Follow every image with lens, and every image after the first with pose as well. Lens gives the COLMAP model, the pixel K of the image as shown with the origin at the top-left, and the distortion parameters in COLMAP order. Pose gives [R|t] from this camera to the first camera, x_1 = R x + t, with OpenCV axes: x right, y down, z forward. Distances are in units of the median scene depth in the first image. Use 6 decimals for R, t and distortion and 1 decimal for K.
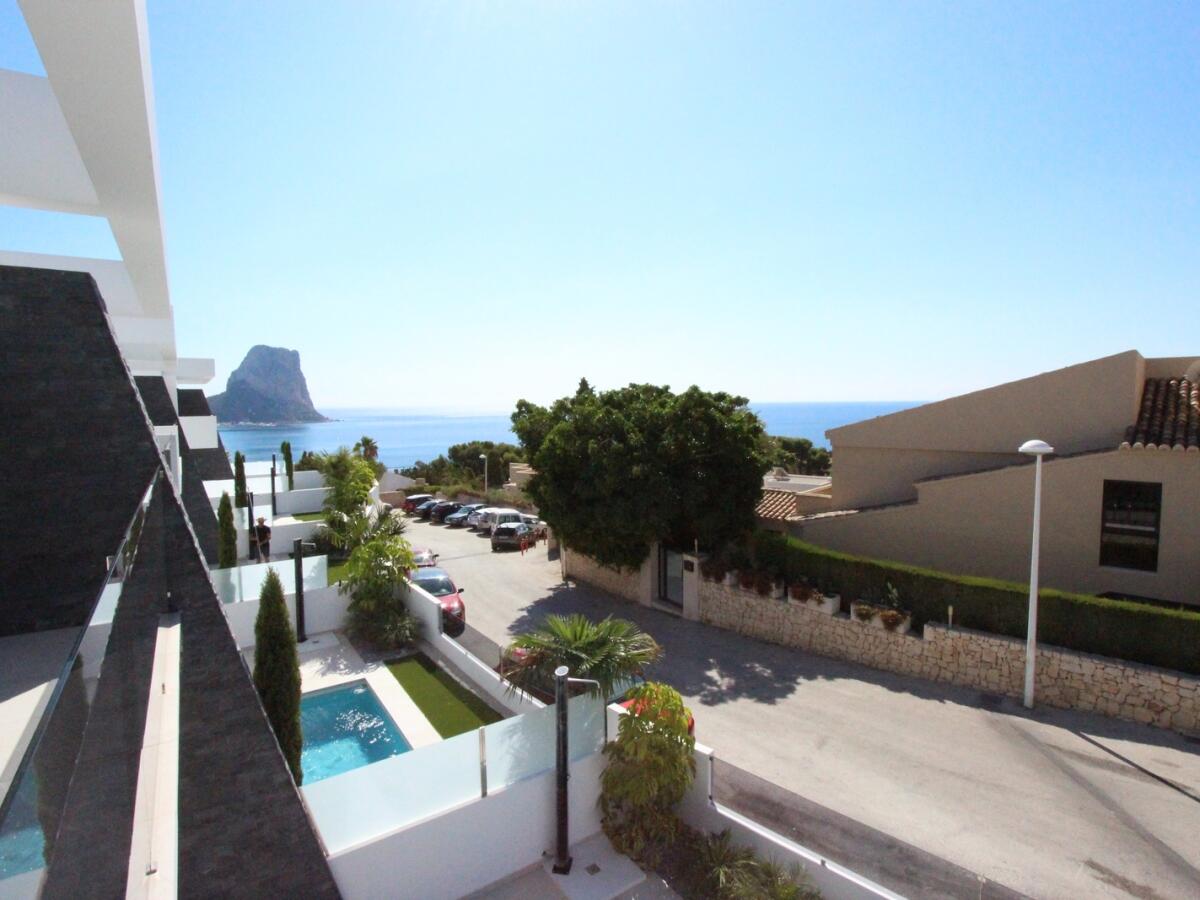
lens RADIAL K [[627.1, 0, 600.0], [0, 627.1, 450.0], [0, 0, 1]] dist [-0.015806, 0.000548]
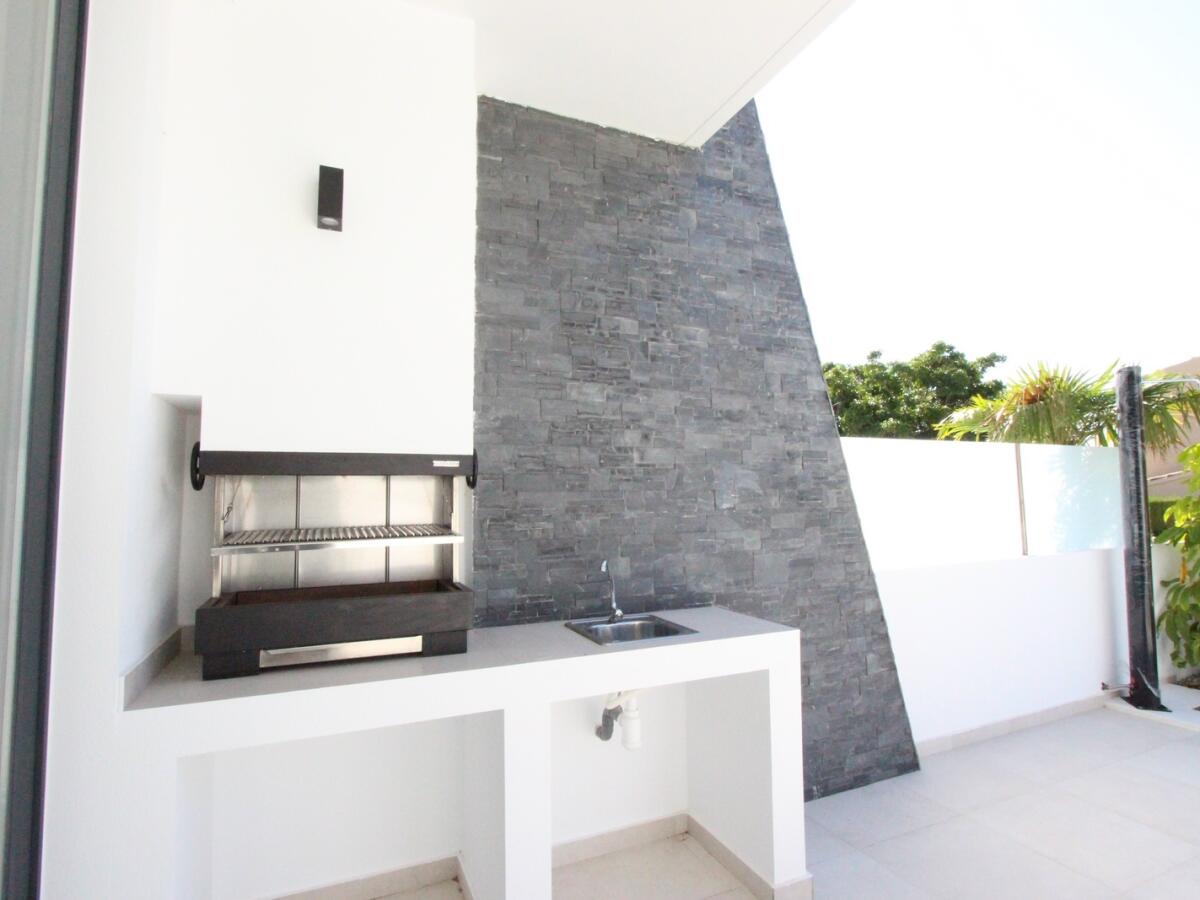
lens RADIAL K [[627.1, 0, 600.0], [0, 627.1, 450.0], [0, 0, 1]] dist [-0.015806, 0.000548]
pose [[0.984027, -0.020895, -0.176789, -0.227735], [-0.005803, 0.988795, -0.149167, 0.252604], [0.177925, 0.147810, 0.972880, 0.142231]]
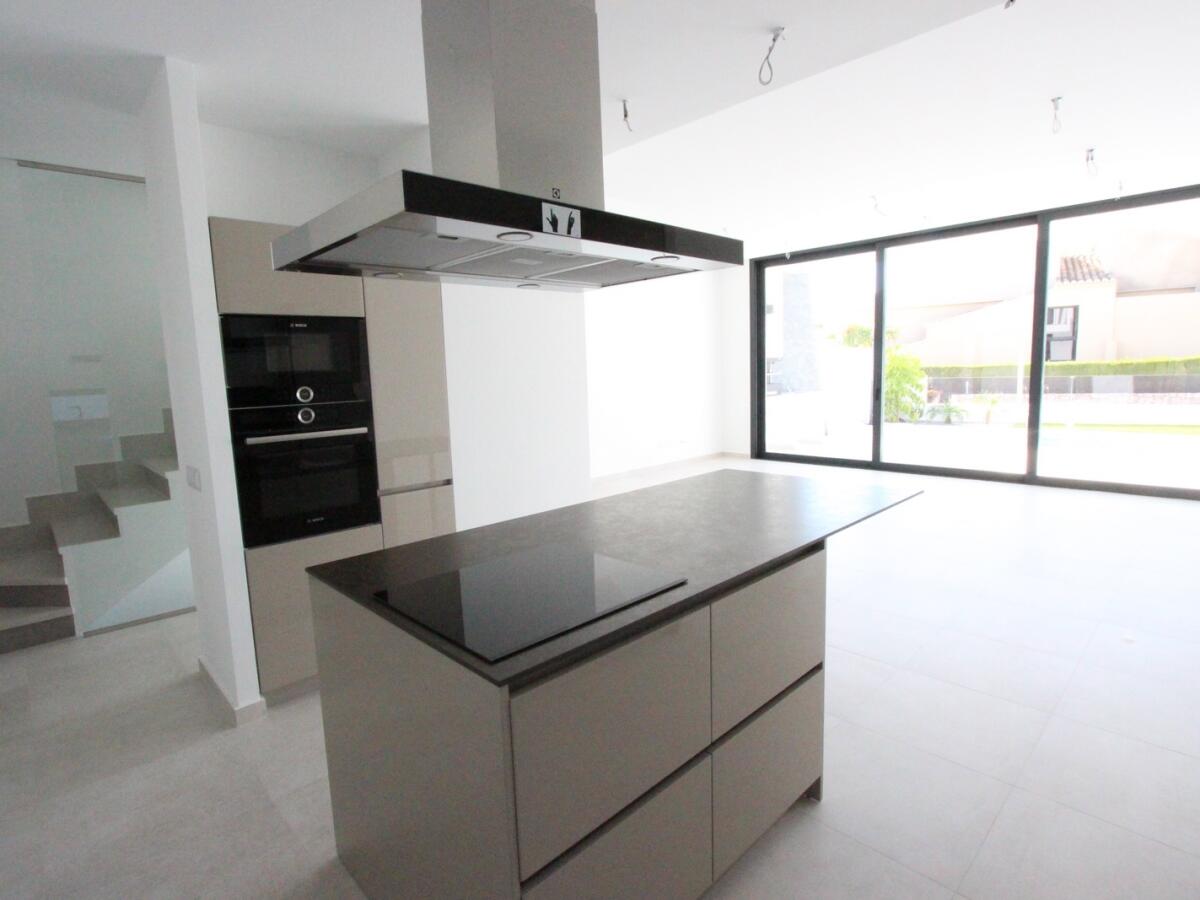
lens RADIAL K [[627.1, 0, 600.0], [0, 627.1, 450.0], [0, 0, 1]] dist [-0.015806, 0.000548]
pose [[0.985777, -0.051220, 0.160061, -0.625475], [0.043816, 0.997815, 0.049449, 0.296981], [-0.162244, -0.041733, 0.985868, -0.432415]]
